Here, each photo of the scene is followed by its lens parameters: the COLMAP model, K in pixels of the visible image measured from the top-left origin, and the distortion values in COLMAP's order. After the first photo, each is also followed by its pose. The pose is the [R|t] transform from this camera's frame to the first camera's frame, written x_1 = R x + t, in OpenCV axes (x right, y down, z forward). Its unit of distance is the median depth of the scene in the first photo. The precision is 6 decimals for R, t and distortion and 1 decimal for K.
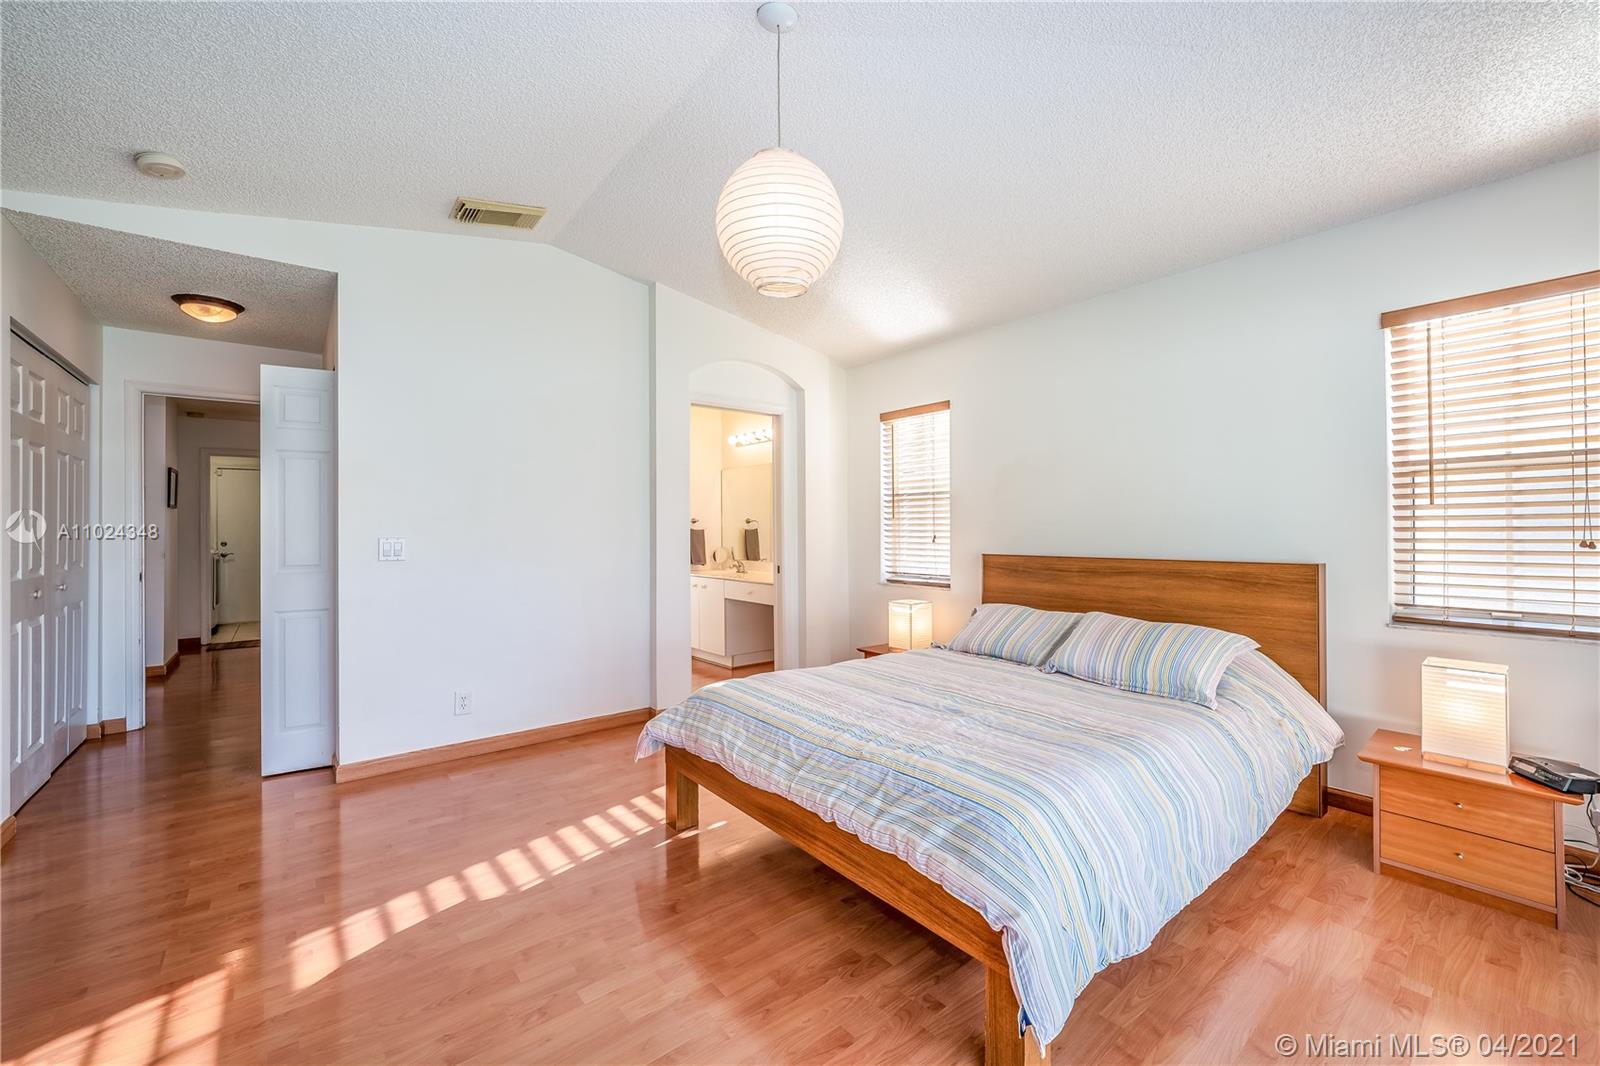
lens RADIAL K [[642.2, 0, 796.7], [0, 642.2, 520.4], [0, 0, 1]] dist [0.002967, -0.000512]
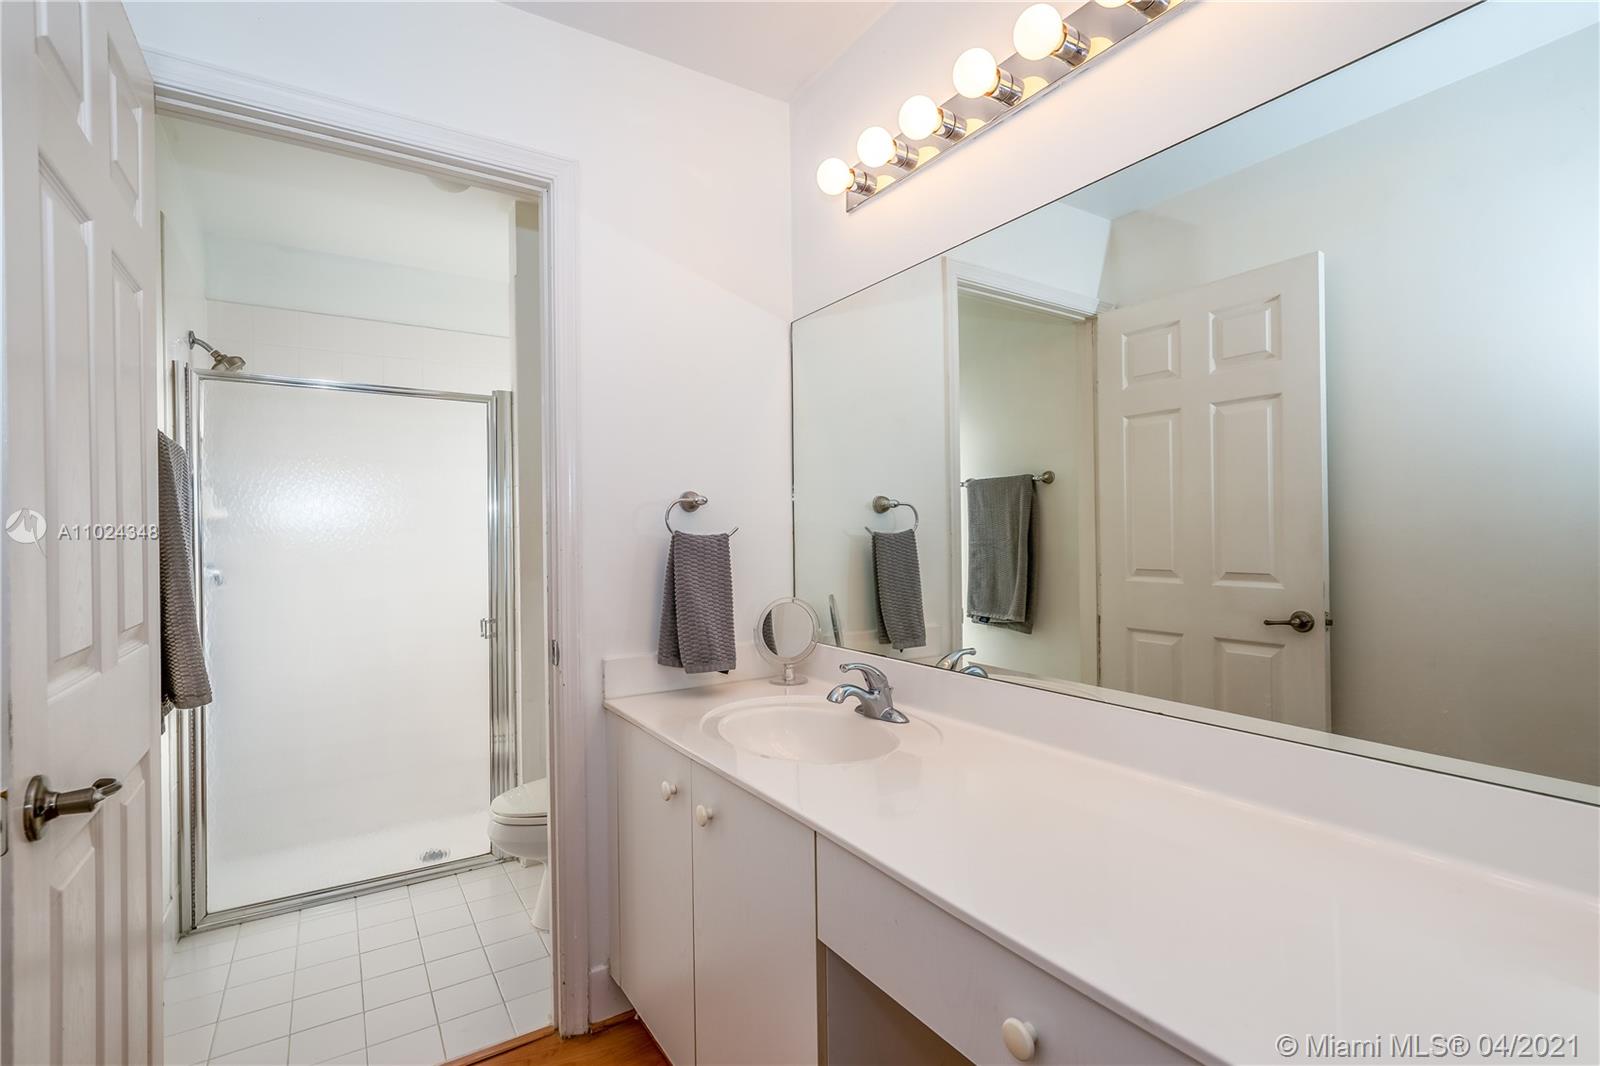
lens RADIAL K [[741.7, 0, 798.2], [0, 741.7, 536.0], [0, 0, 1]] dist [-0.011033, 0.001691]
pose [[0.994417, -0.011221, -0.104922, -0.082256], [0.012430, 0.999864, 0.010876, 0.011626], [0.104785, -0.012120, 0.994421, 0.689416]]
